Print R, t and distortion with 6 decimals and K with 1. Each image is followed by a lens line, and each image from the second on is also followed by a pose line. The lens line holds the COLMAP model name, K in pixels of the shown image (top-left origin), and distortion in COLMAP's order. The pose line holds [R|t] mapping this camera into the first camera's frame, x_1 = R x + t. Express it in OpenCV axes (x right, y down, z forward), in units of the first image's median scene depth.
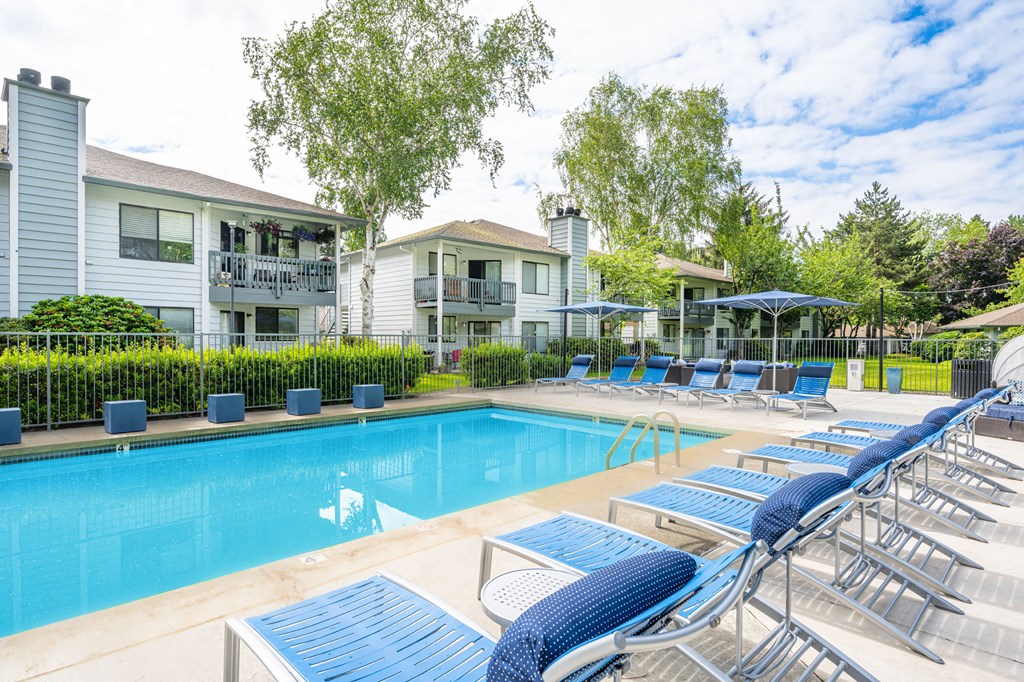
lens RADIAL K [[511.7, 0, 512.0], [0, 511.7, 341.0], [0, 0, 1]] dist [0.002445, 0.000050]
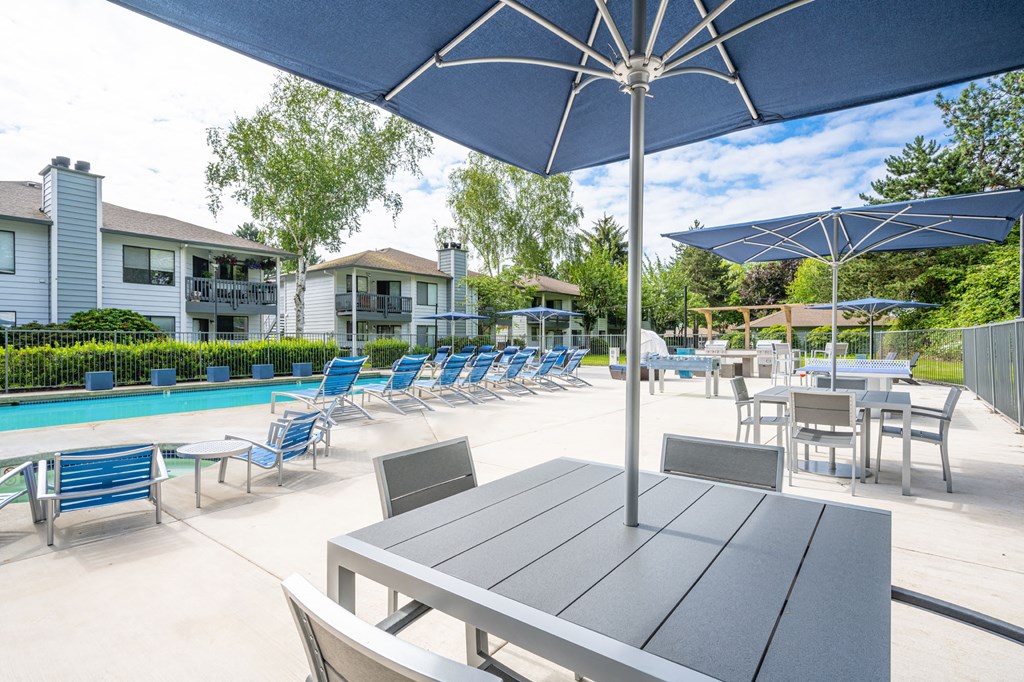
lens RADIAL K [[505.2, 0, 510.4], [0, 505.2, 349.5], [0, 0, 1]] dist [0.002977, 0.000293]
pose [[0.992444, -0.009646, 0.122315, 0.110500], [0.008745, 0.999931, 0.007906, 0.019911], [-0.122383, -0.006777, 0.992460, -0.413669]]
